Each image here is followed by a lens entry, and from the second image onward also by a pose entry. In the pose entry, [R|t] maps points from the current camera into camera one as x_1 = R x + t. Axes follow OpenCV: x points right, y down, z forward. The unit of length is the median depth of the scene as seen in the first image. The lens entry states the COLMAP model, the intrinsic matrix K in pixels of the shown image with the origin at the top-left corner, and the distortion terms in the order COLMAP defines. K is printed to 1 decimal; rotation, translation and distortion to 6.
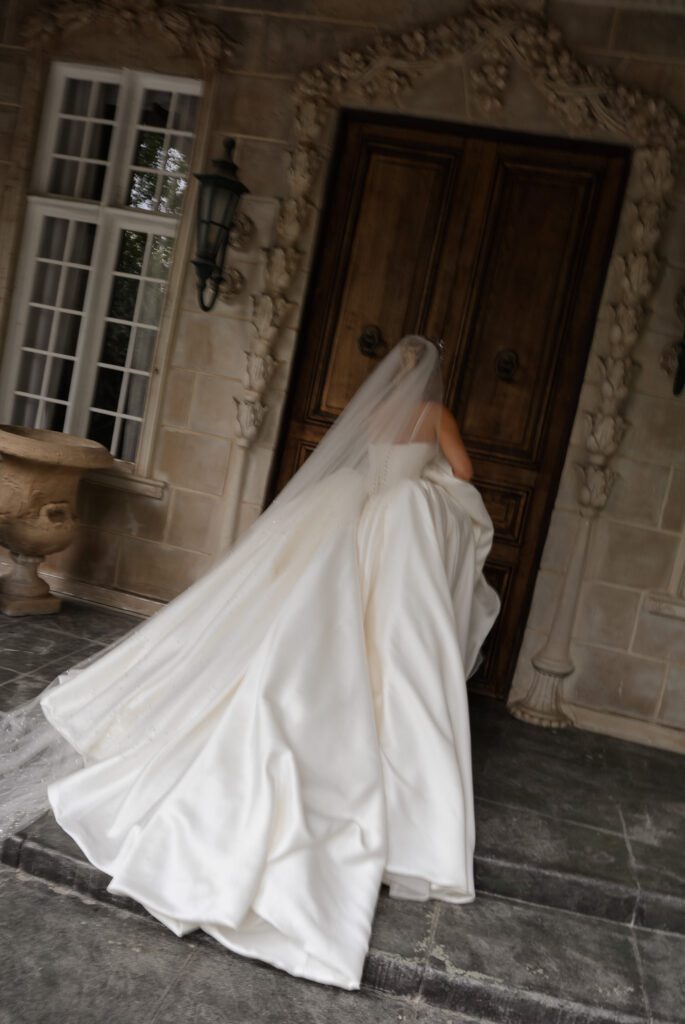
lens RADIAL K [[920.0, 0, 337.1], [0, 920.0, 560.6], [0, 0, 1]] dist [-0.059427, 0.008955]
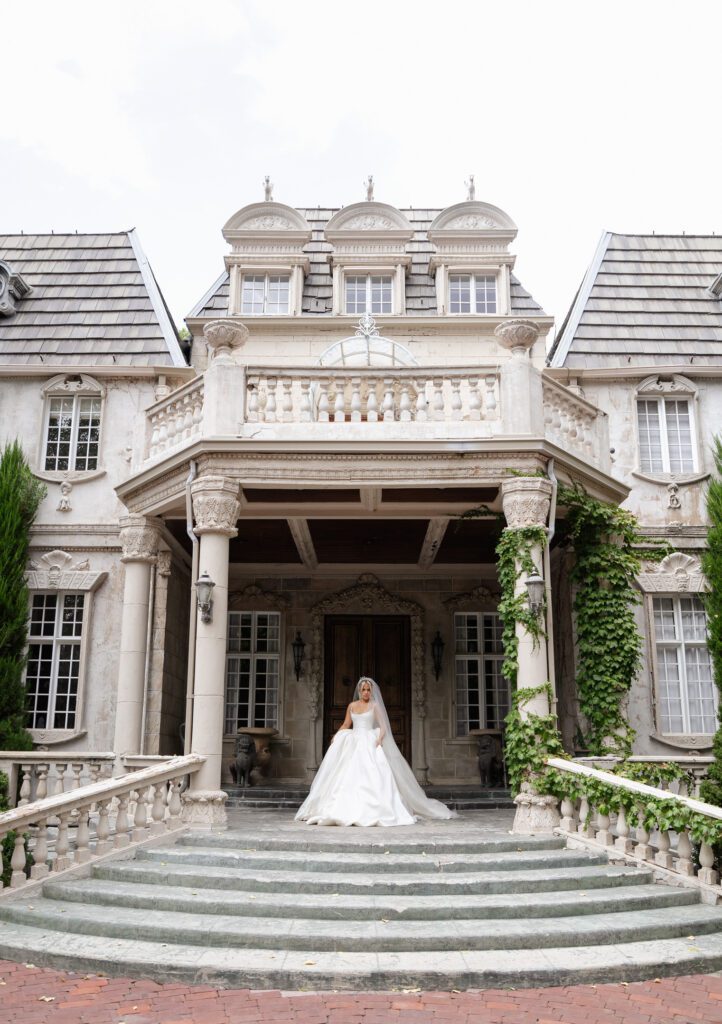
lens RADIAL K [[911.9, 0, 354.5], [0, 911.9, 534.3], [0, 0, 1]] dist [-0.024387, -0.001123]
pose [[0.962915, -0.142374, 0.229181, -0.627652], [0.213820, 0.920734, -0.326388, 0.357591], [-0.164546, 0.363288, 0.917032, -2.253621]]
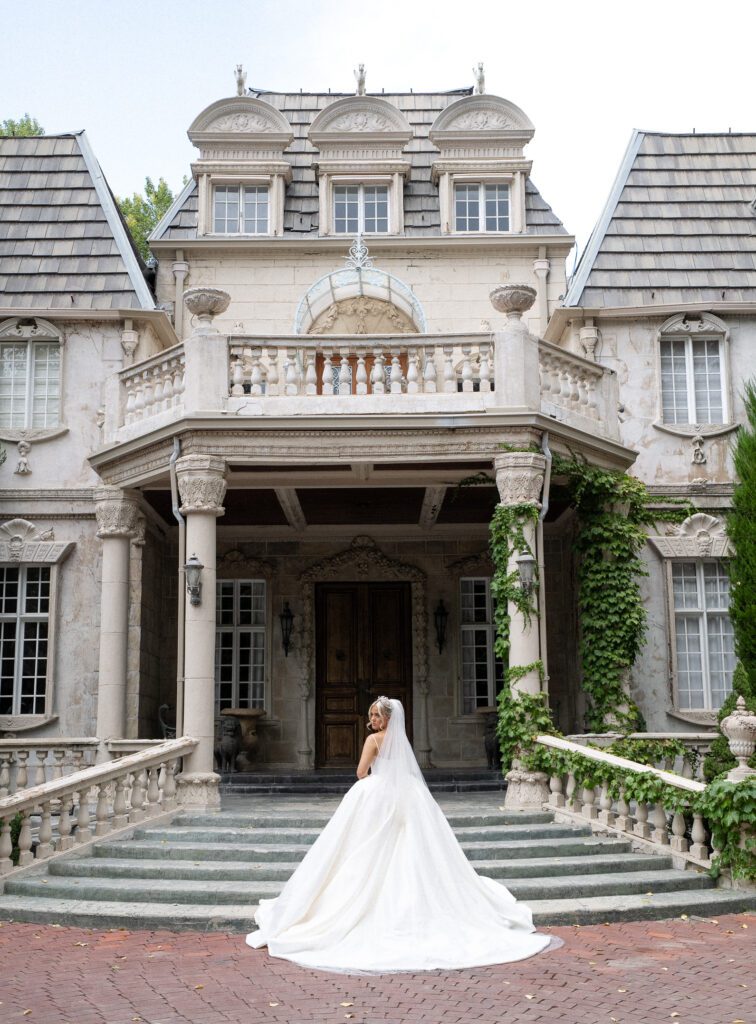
lens RADIAL K [[1308.0, 0, 380.5], [0, 1308.0, 515.0], [0, 0, 1]] dist [0.060396, 0.000000]
pose [[0.957082, -0.169012, 0.235434, -0.781449], [0.229735, 0.937663, -0.260788, 0.479831], [-0.176681, 0.303683, 0.936248, -3.208915]]
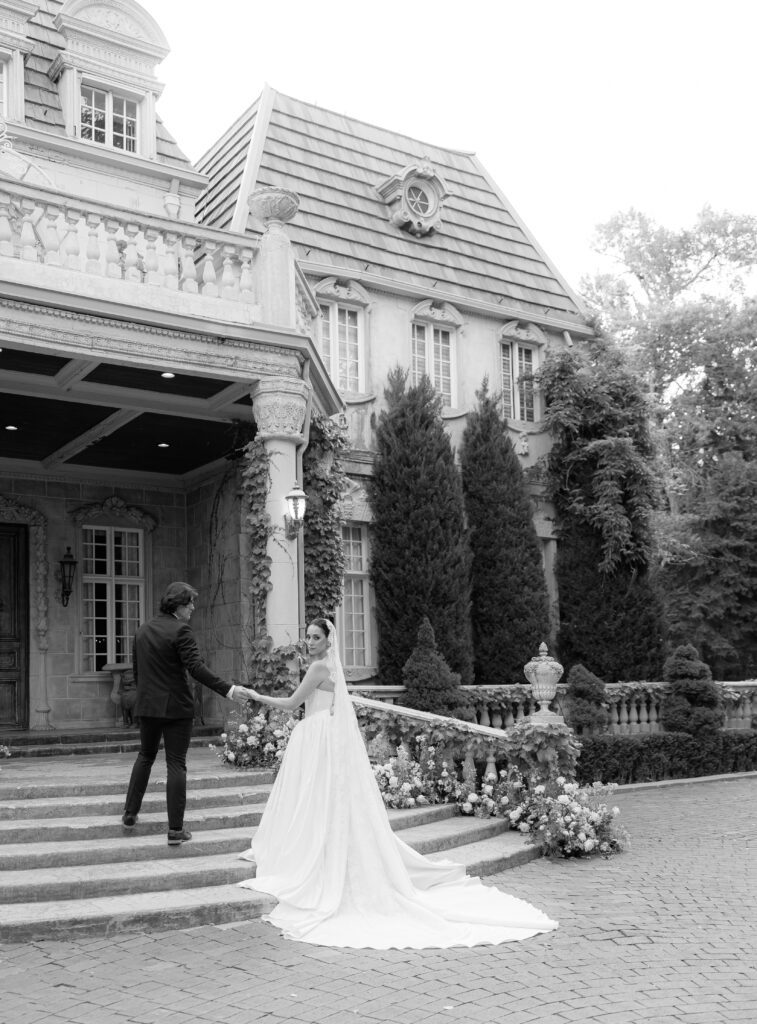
lens RADIAL K [[1107.5, 0, 384.8], [0, 1107.5, 649.3], [0, 0, 1]] dist [-0.010678, 0.000000]
pose [[0.669606, -0.179353, 0.720736, -1.423851], [0.261103, 0.965308, -0.002367, 0.214315], [-0.695308, 0.189771, 0.693205, -2.016957]]
